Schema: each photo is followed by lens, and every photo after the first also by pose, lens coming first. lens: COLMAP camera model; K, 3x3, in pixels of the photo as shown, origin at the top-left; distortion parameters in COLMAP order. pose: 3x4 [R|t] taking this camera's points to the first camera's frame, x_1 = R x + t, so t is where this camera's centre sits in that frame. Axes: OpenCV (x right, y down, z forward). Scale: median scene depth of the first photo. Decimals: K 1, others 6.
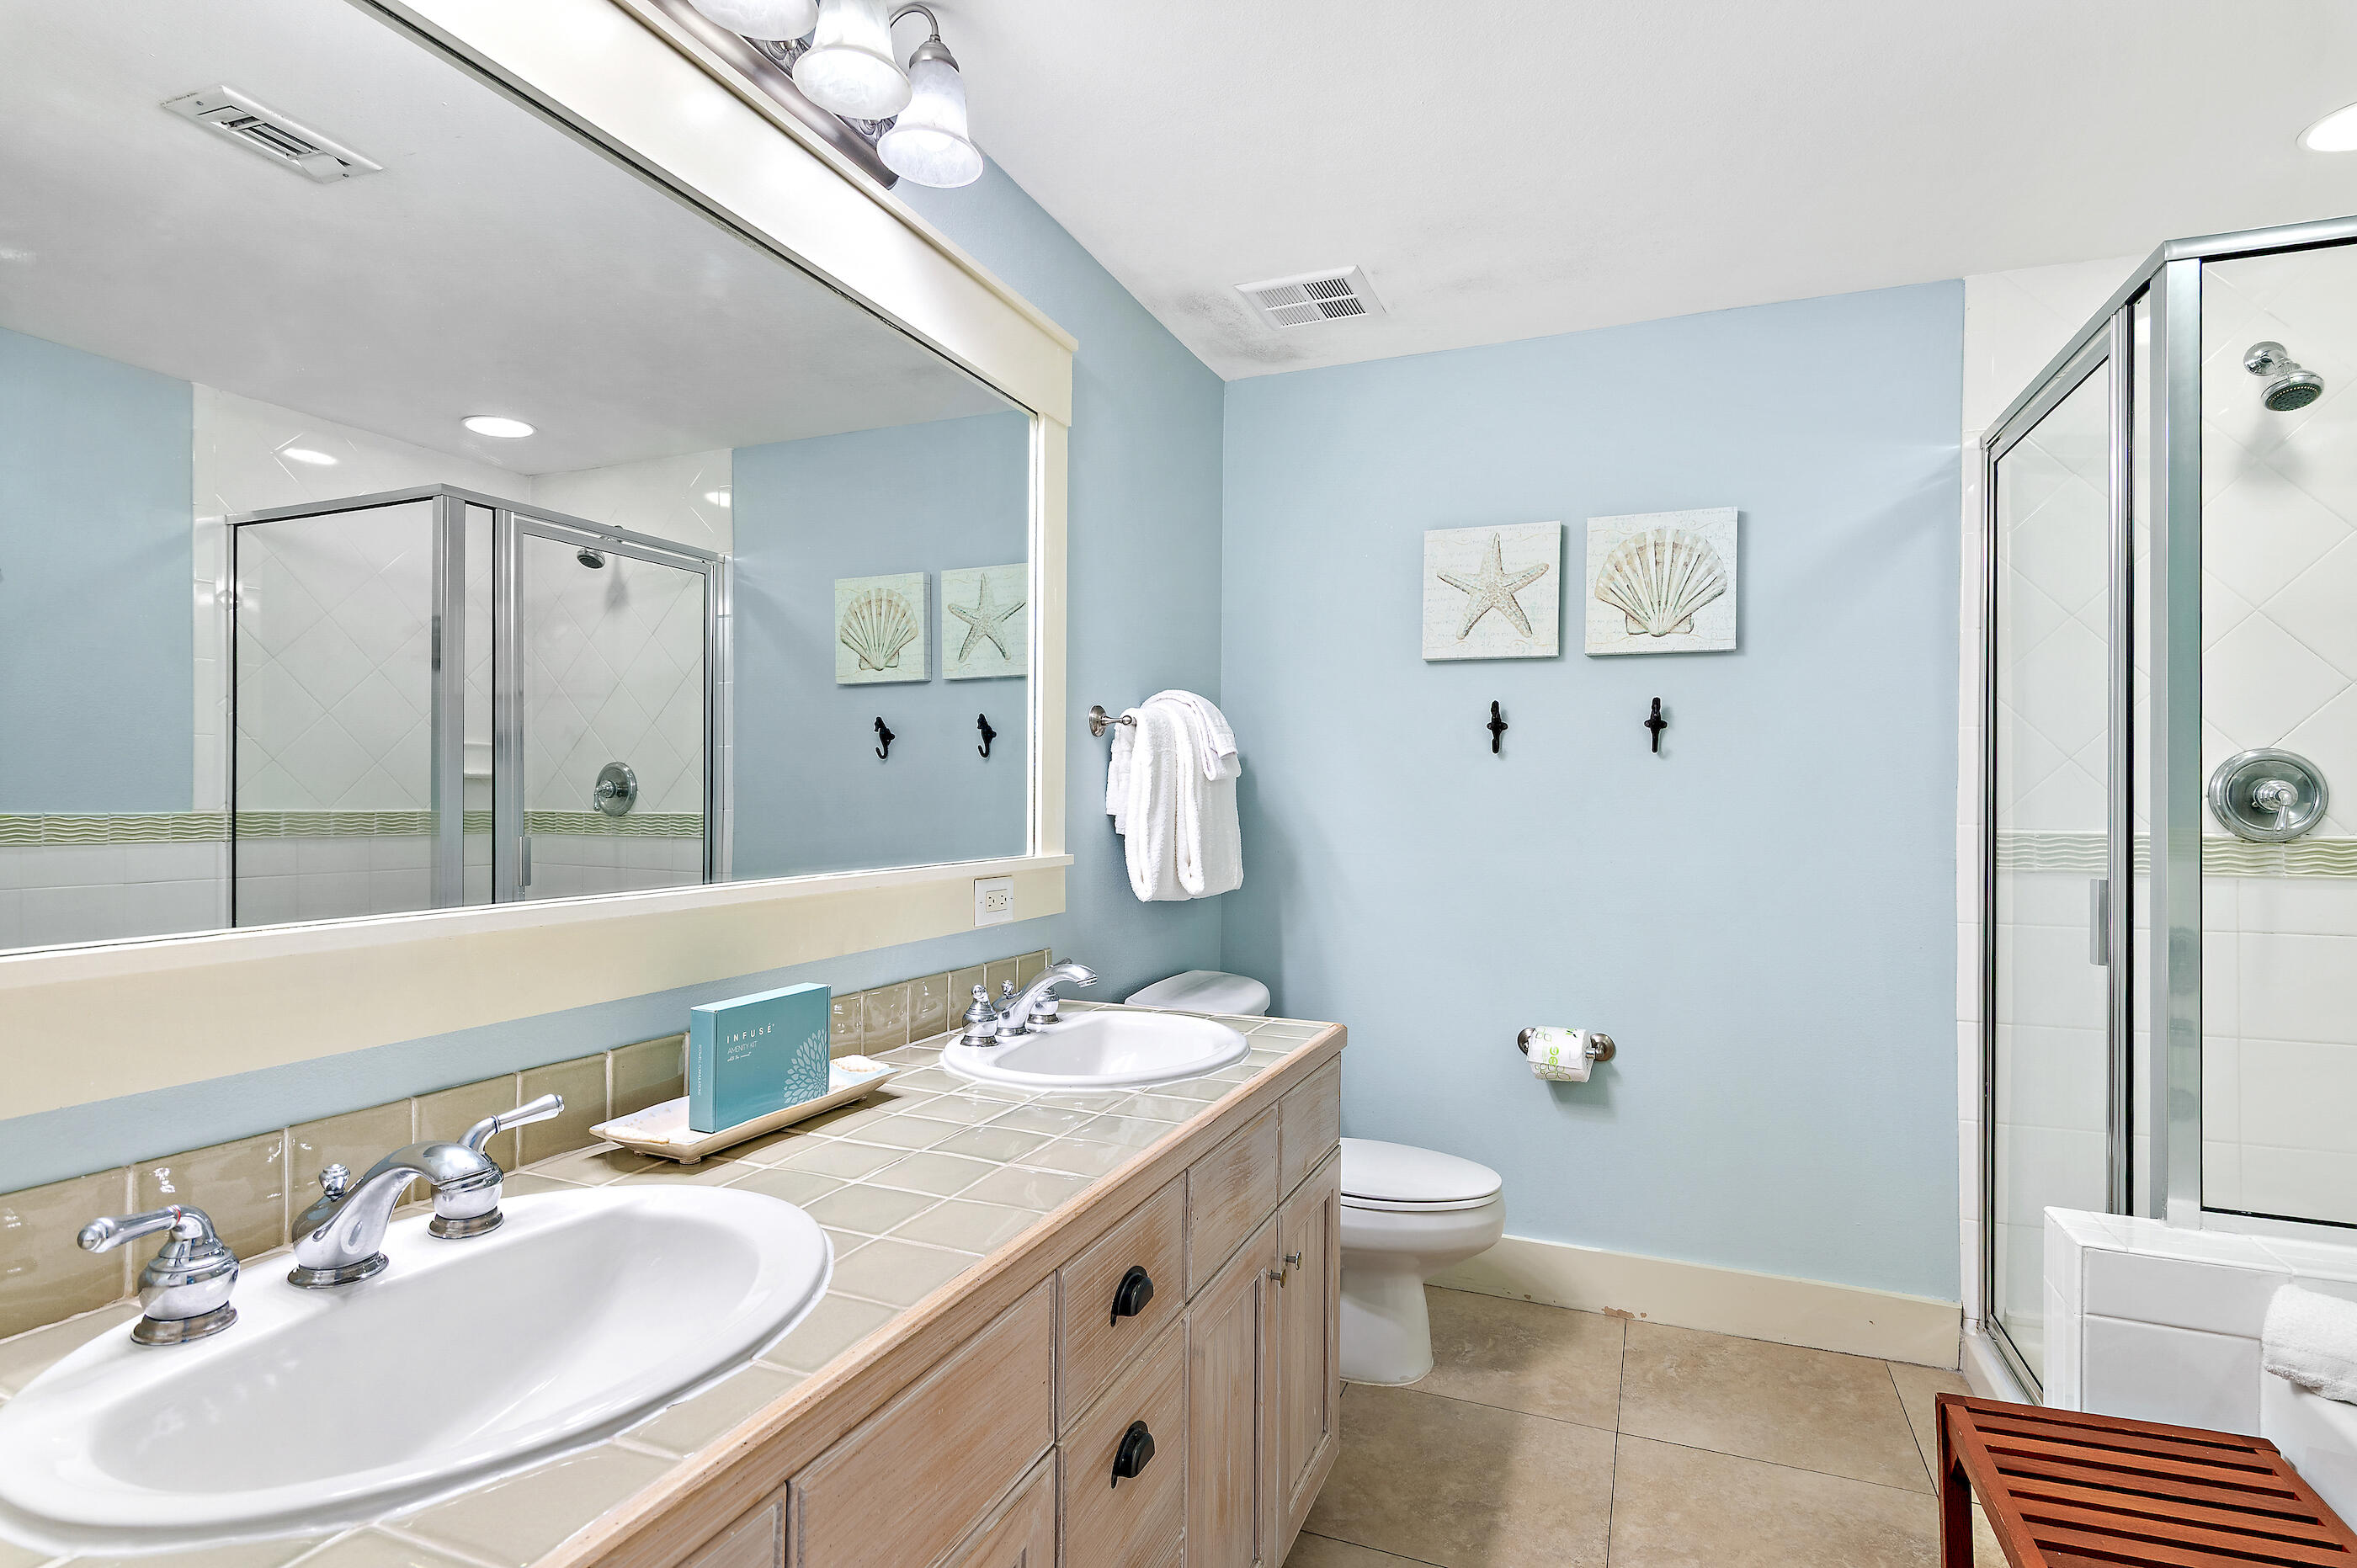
lens RADIAL K [[1195.4, 0, 1178.5], [0, 1195.4, 784.0], [0, 0, 1]] dist [-0.012604, -0.000789]
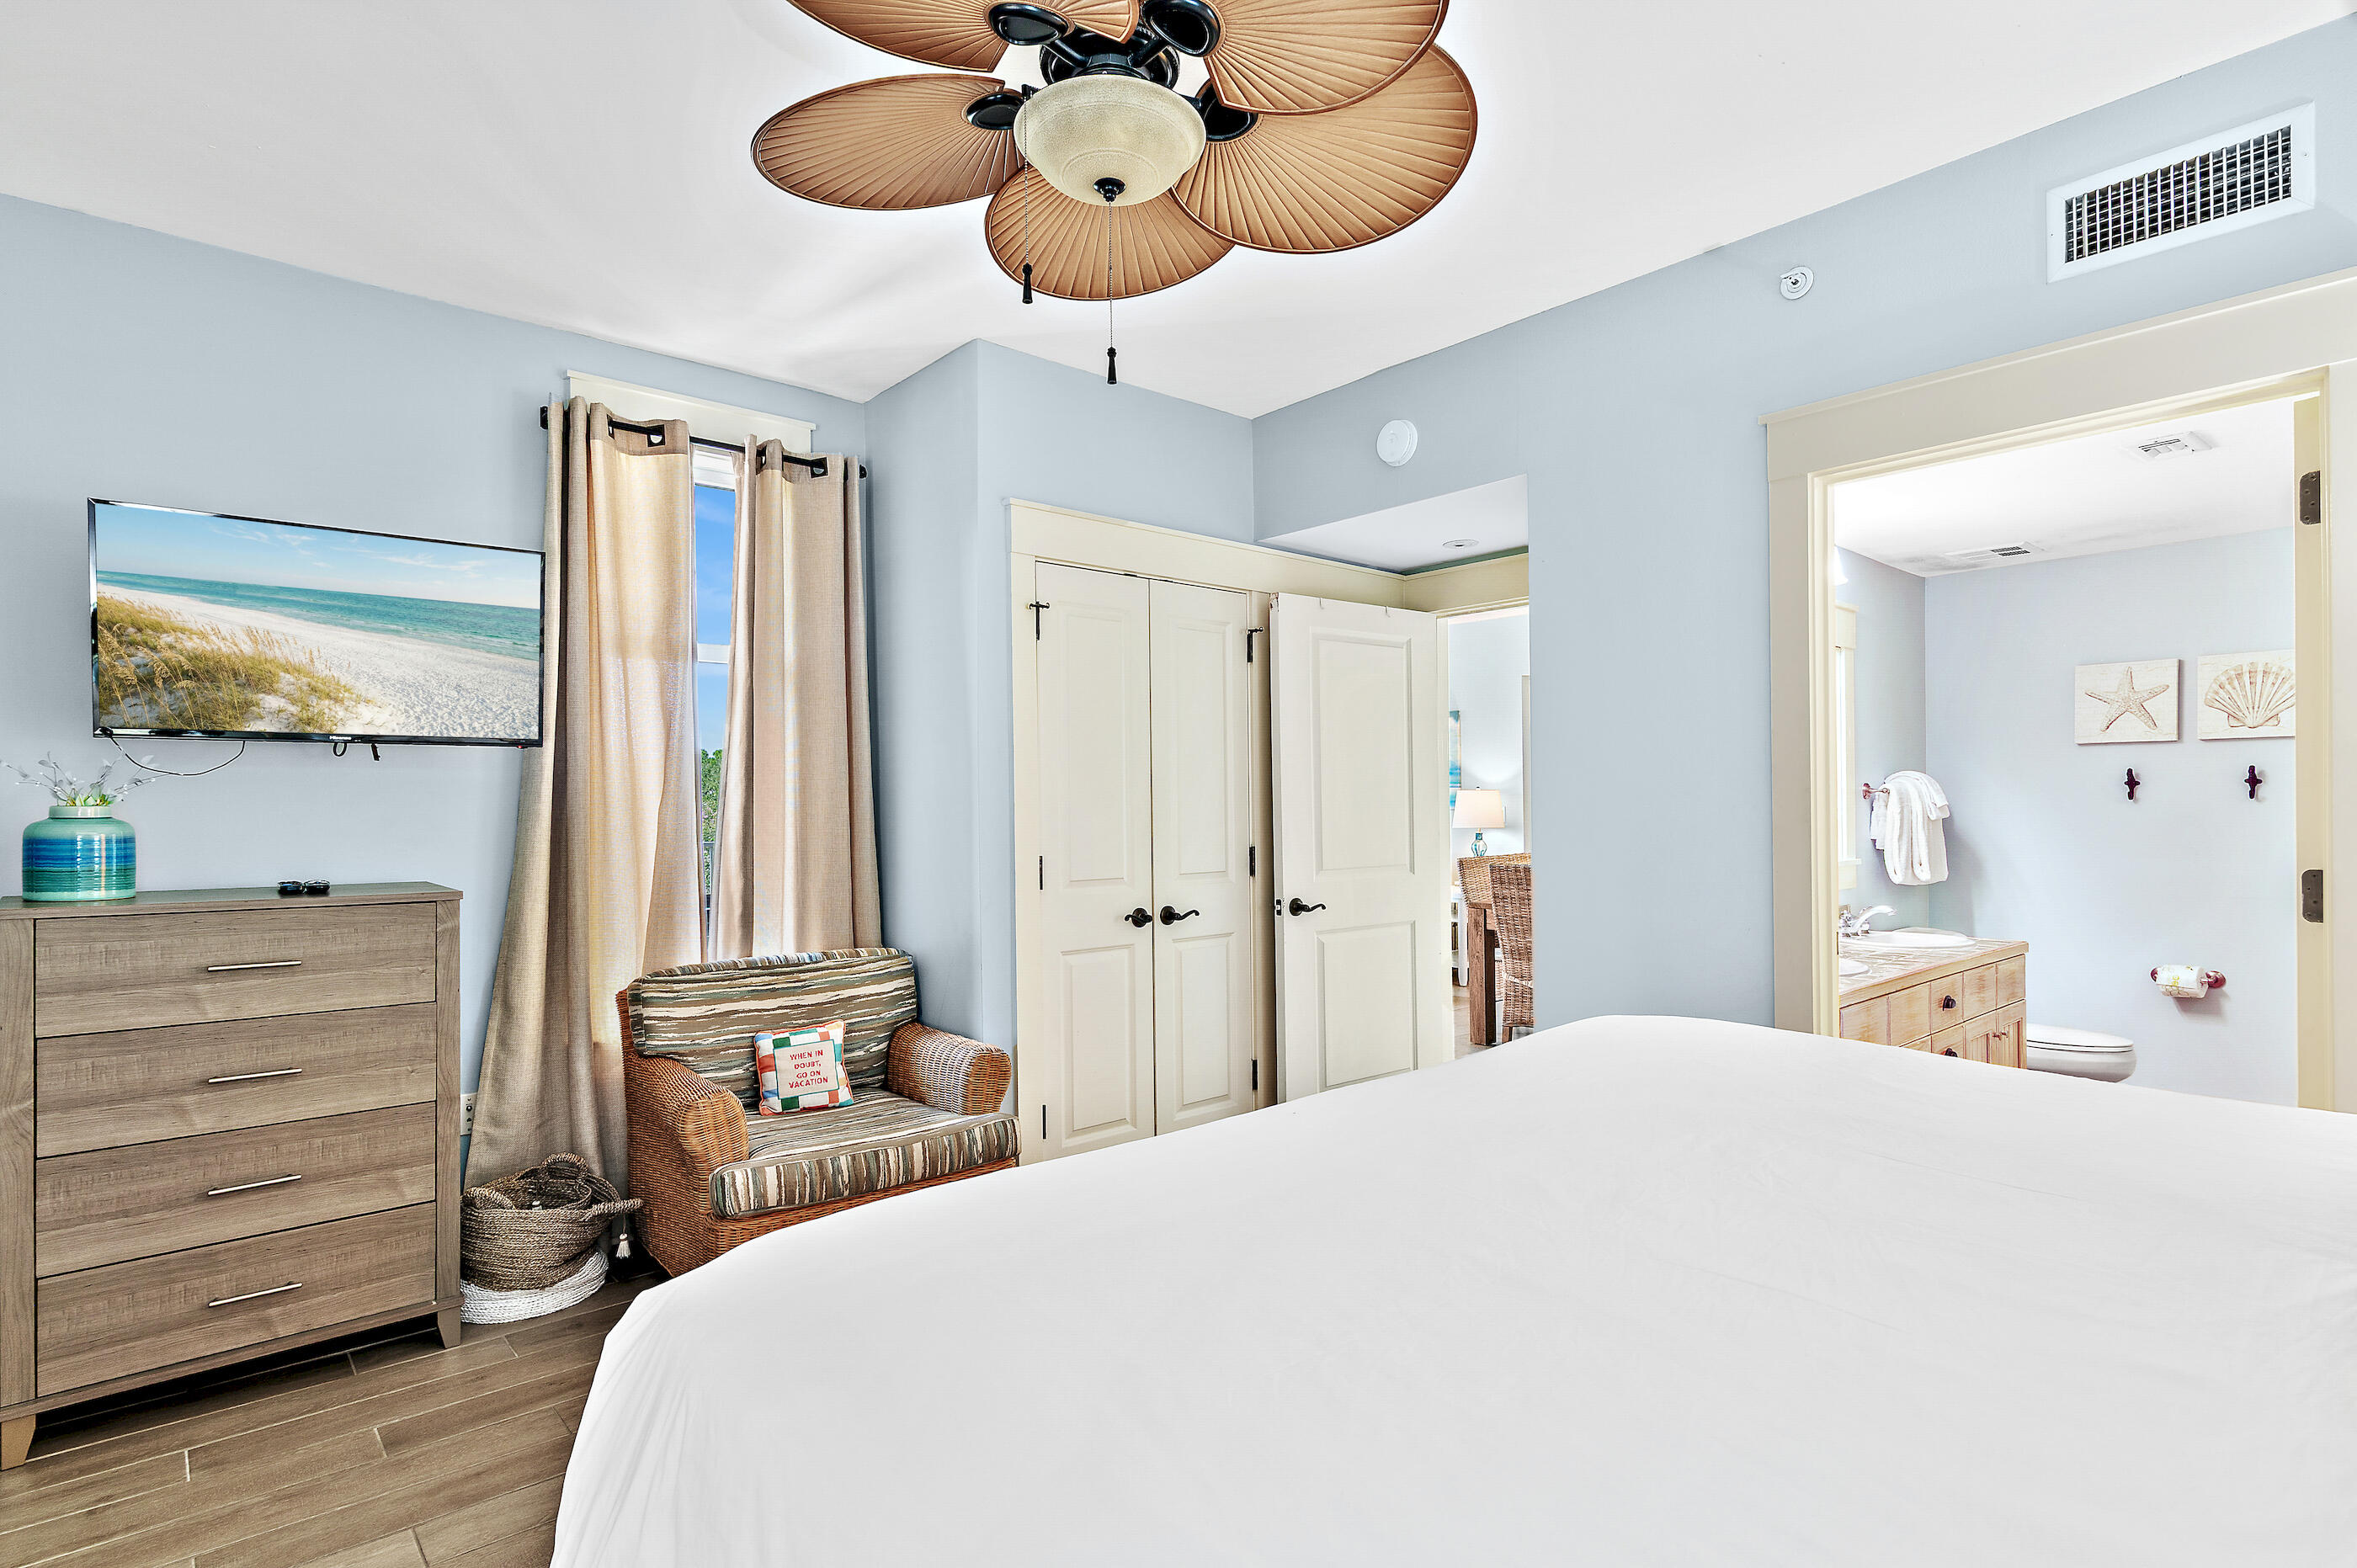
lens RADIAL K [[1154.6, 0, 1178.1], [0, 1154.6, 808.8], [0, 0, 1]] dist [0.001794, -0.000599]
pose [[0.888697, -0.015772, -0.458223, -0.180693], [0.019358, 0.999808, 0.003130, -0.045895], [0.458086, -0.011652, 0.888832, -1.070371]]
